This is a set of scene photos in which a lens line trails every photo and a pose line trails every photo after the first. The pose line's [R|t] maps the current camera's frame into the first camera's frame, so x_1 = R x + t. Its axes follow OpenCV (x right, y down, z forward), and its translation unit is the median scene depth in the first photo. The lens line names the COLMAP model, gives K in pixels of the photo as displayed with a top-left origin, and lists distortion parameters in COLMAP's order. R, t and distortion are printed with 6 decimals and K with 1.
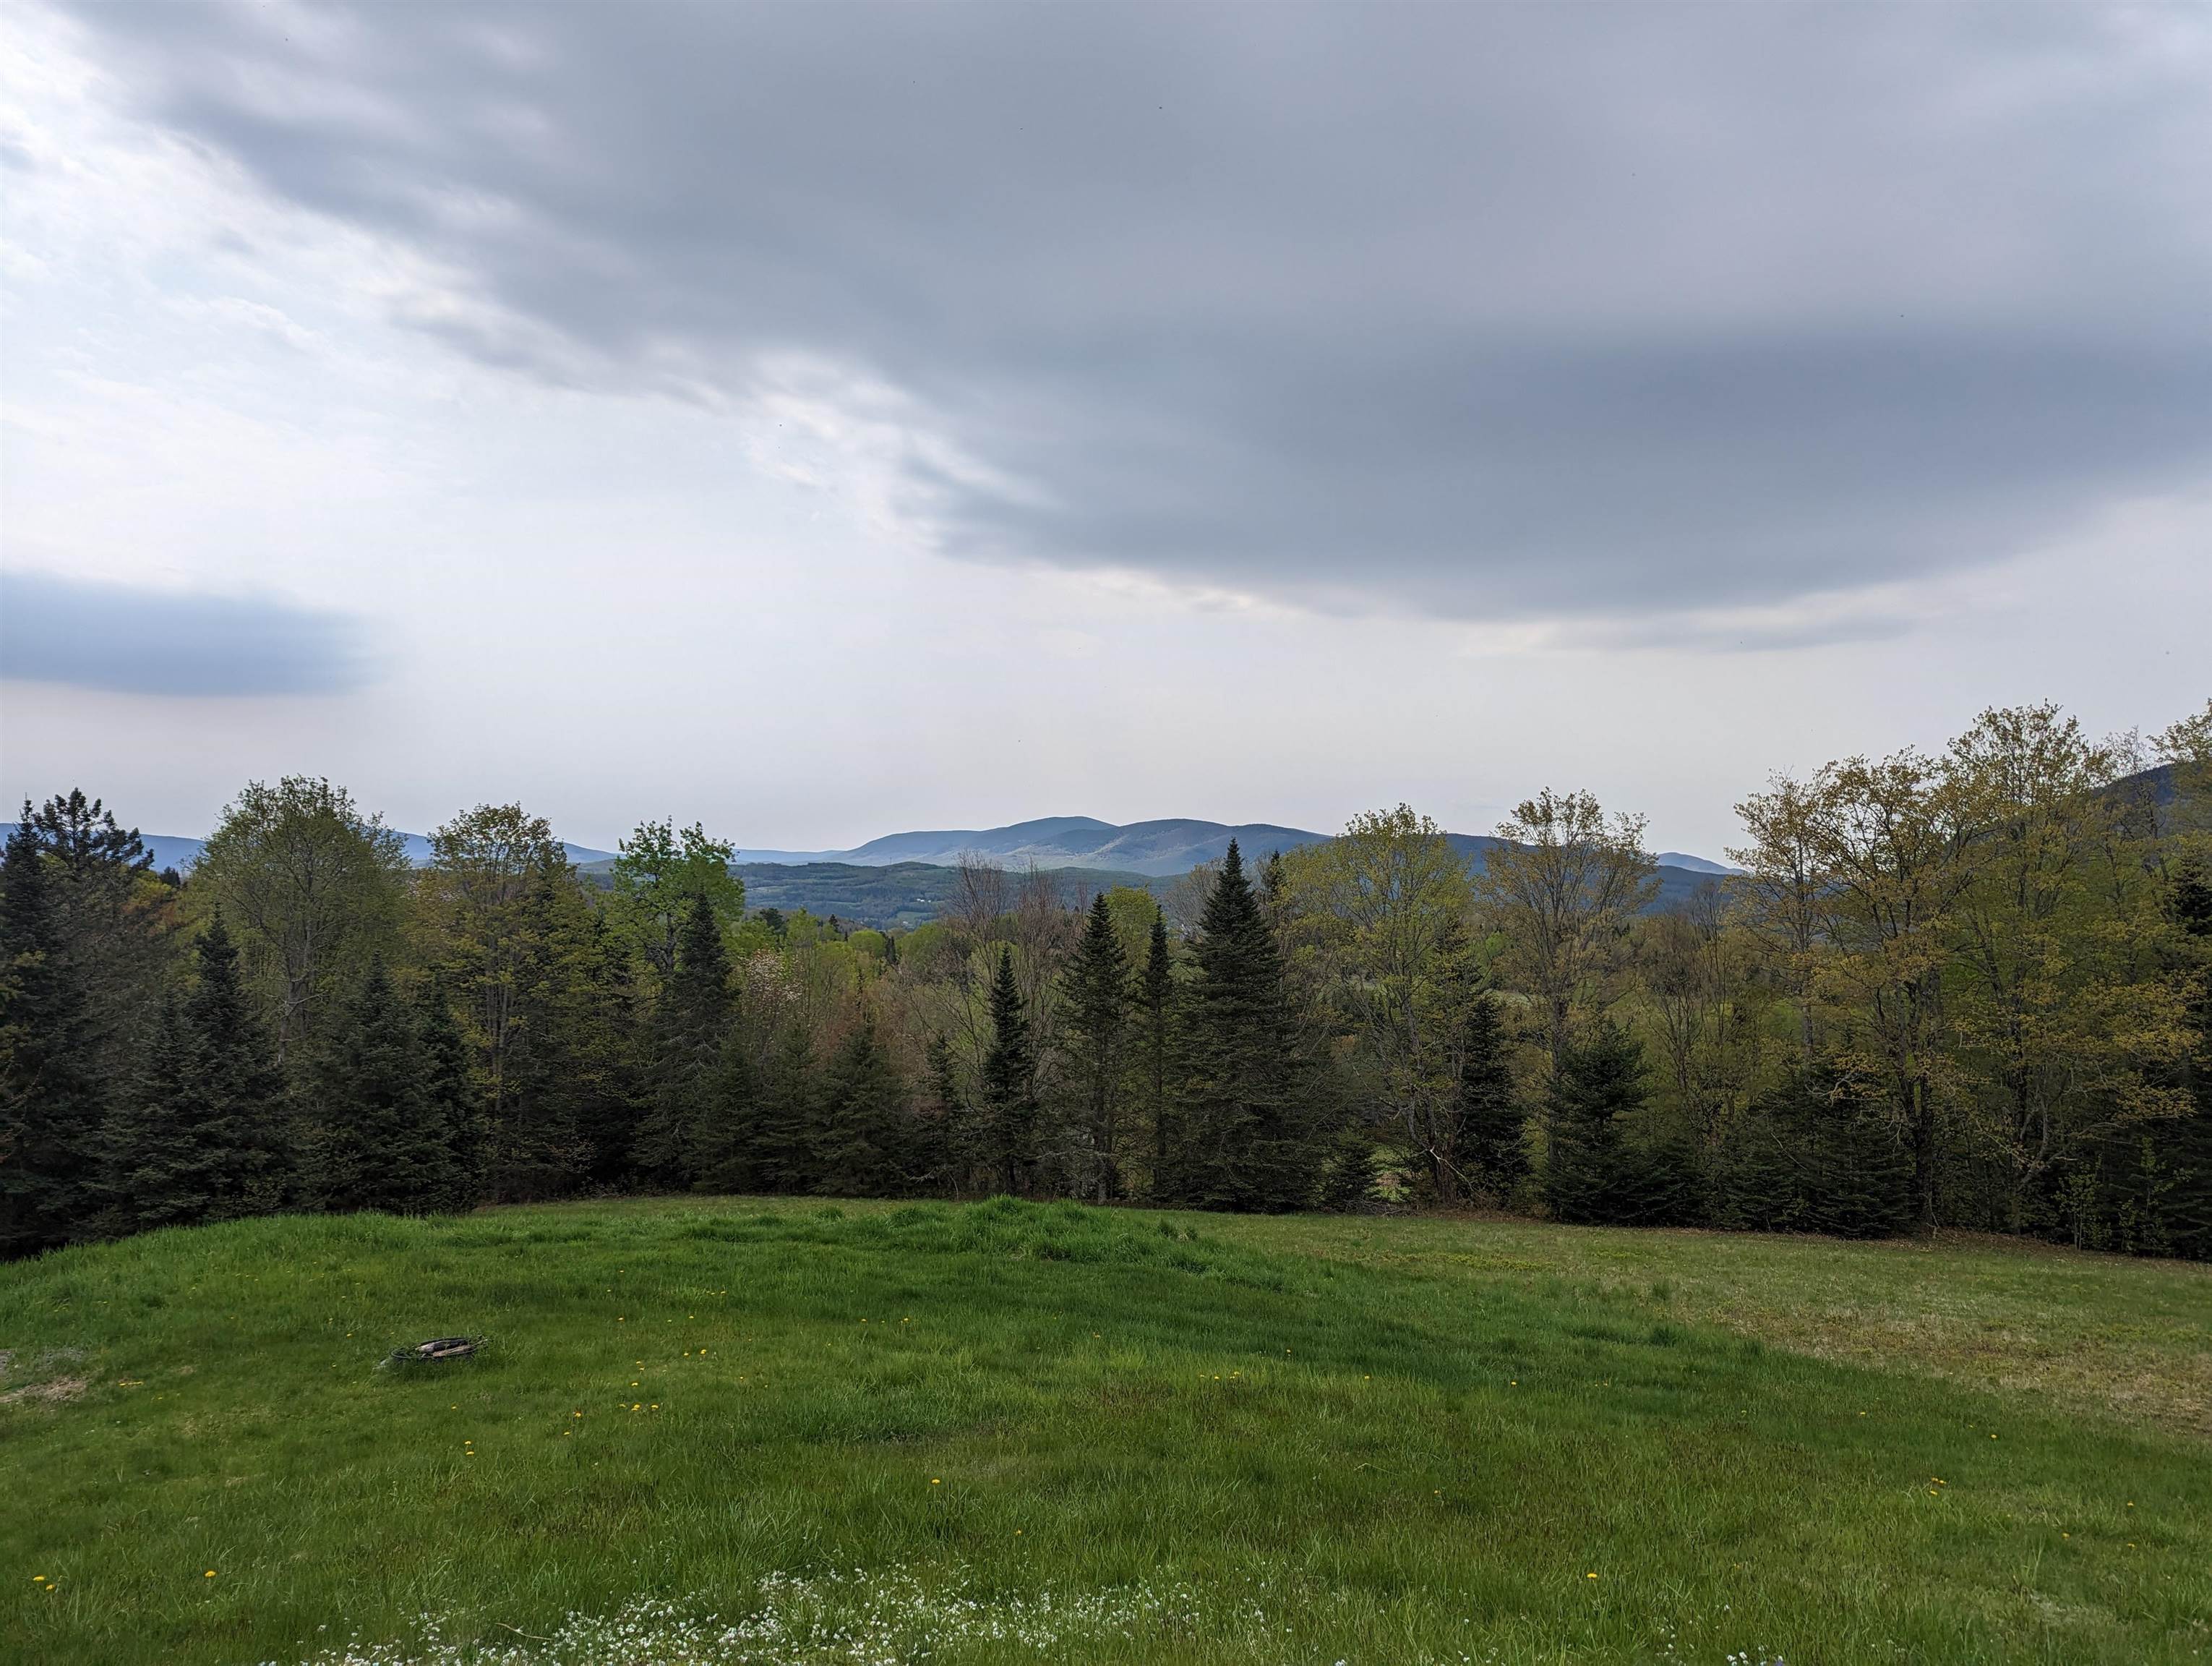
lens RADIAL K [[1549.1, 0, 1105.4], [0, 1549.1, 842.1], [0, 0, 1]] dist [0.088243, -0.081821]
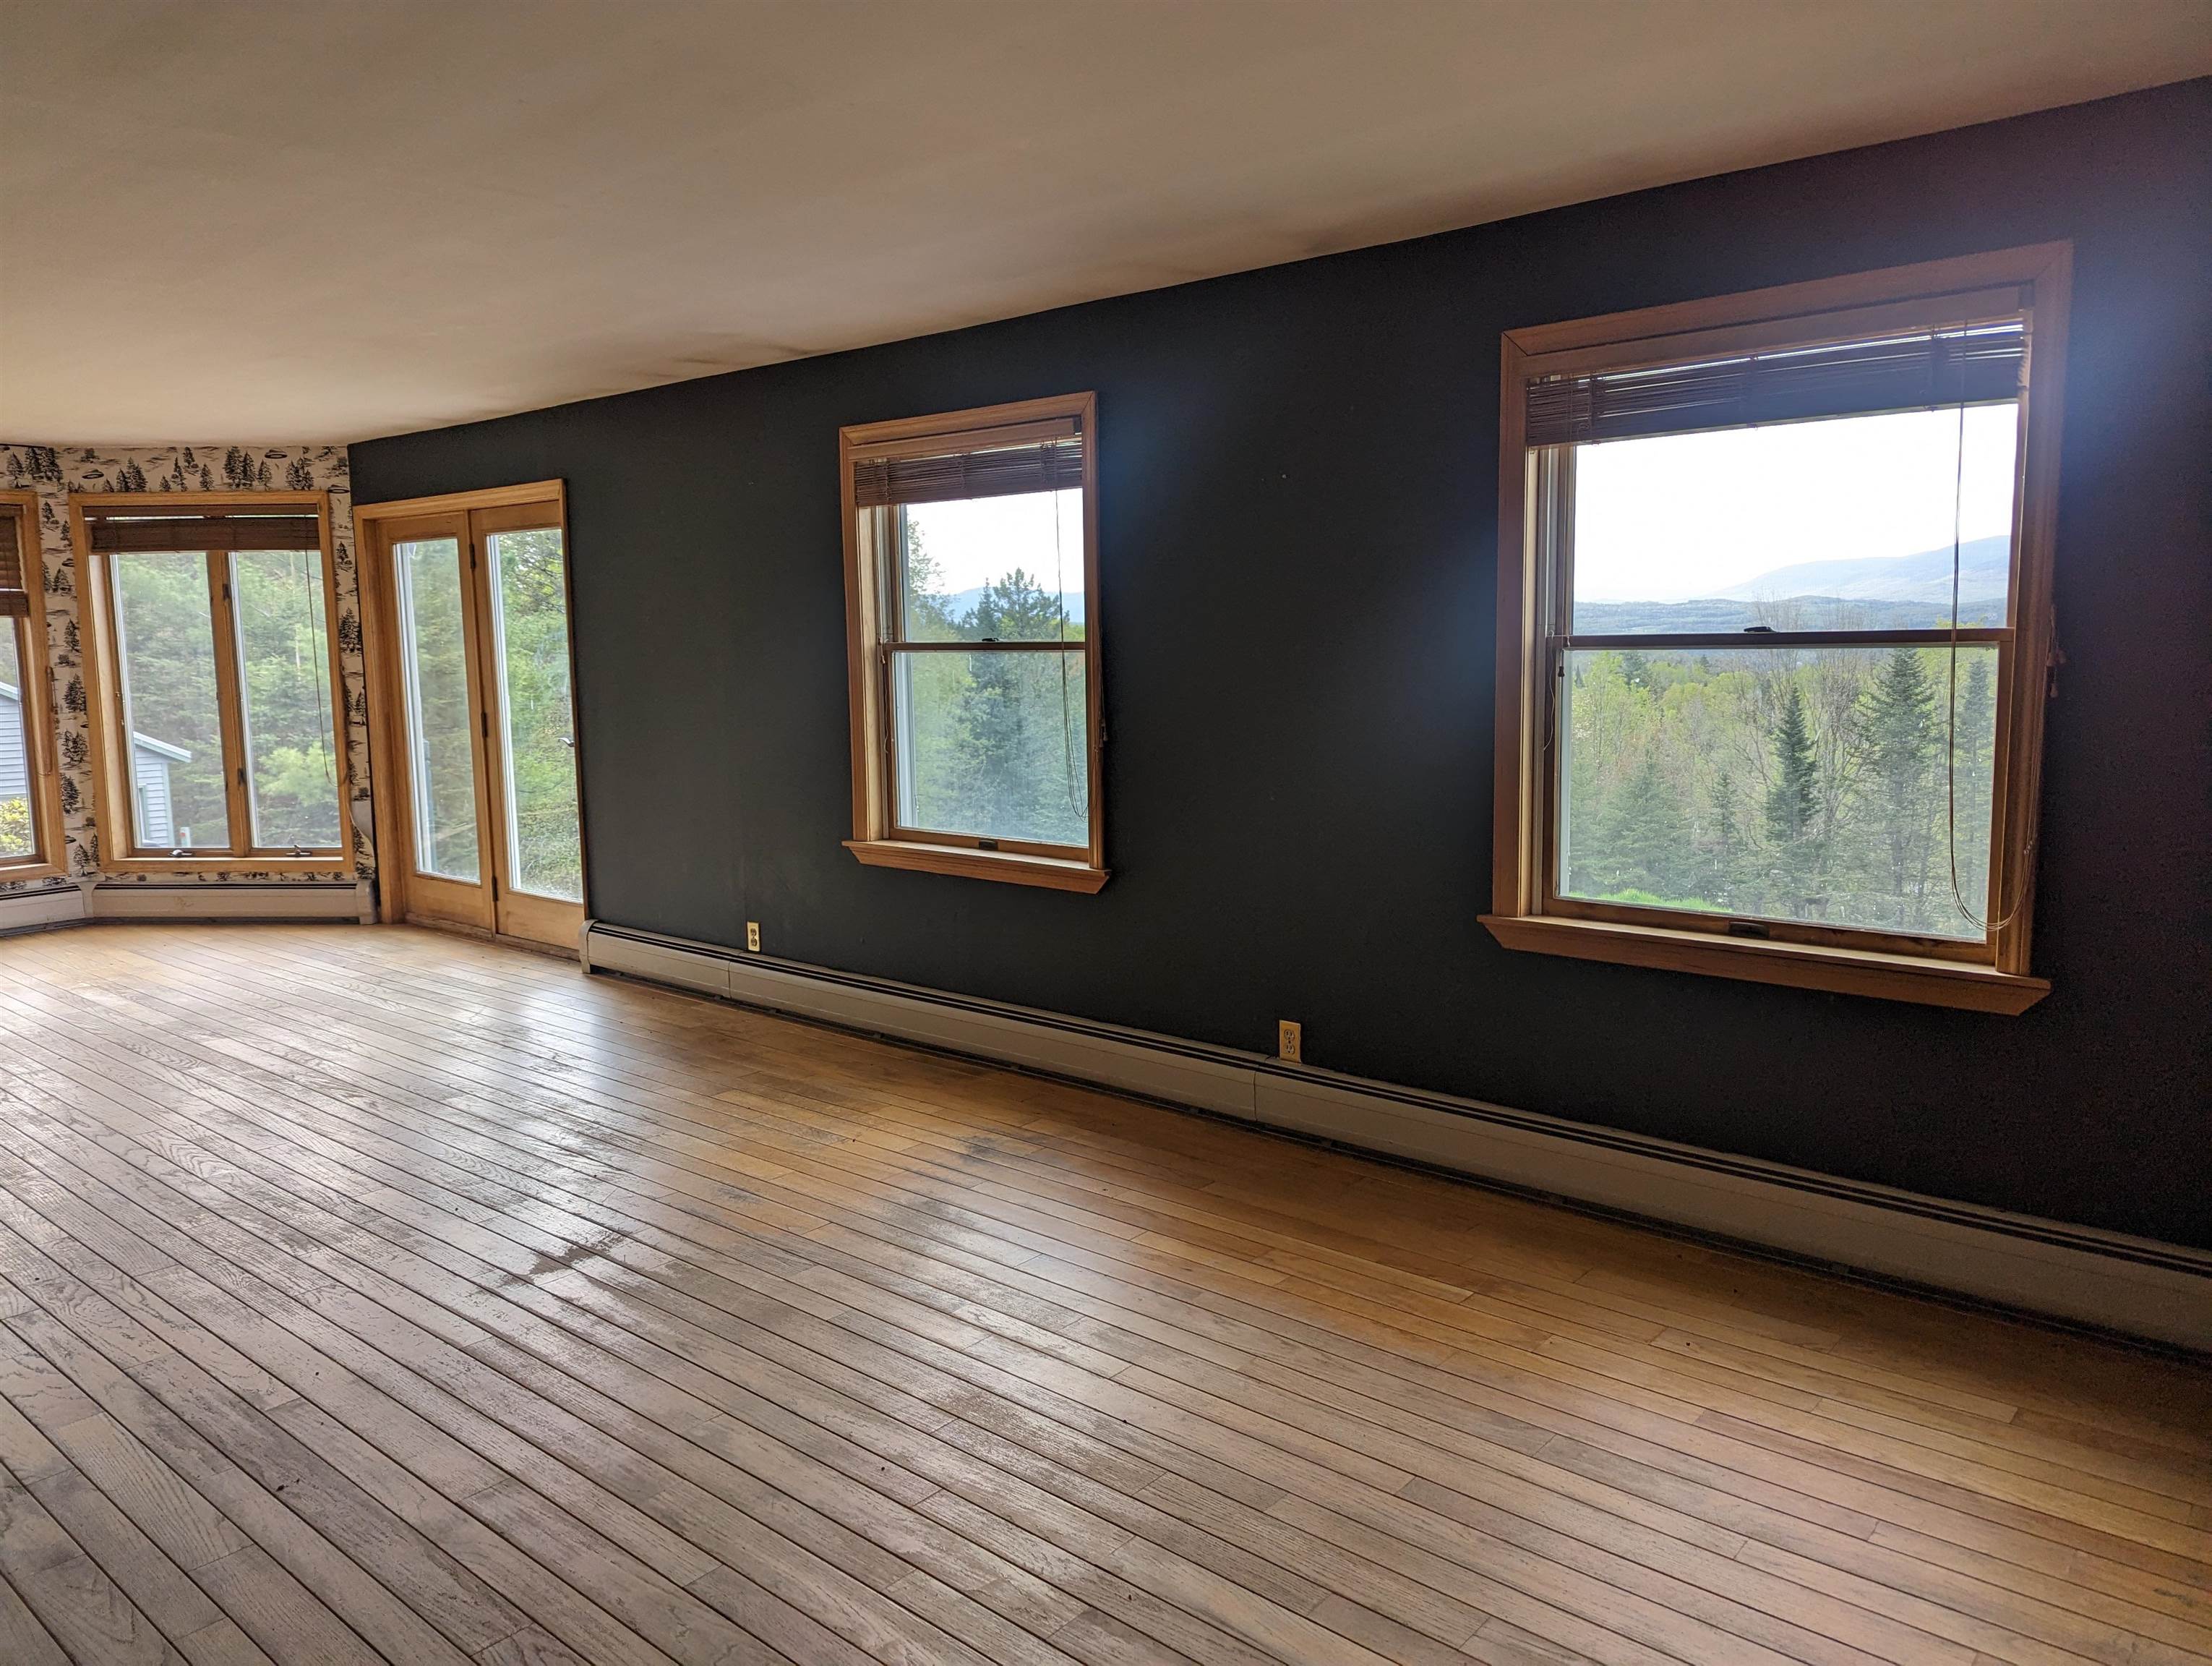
lens RADIAL K [[1550.1, 0, 1100.6], [0, 1550.1, 812.8], [0, 0, 1]] dist [0.080976, -0.079961]
pose [[0.852925, 0.043544, -0.520214, 0.086953], [0.032401, 0.990178, 0.136005, -0.002821], [0.521027, -0.132857, 0.843137, -0.086527]]
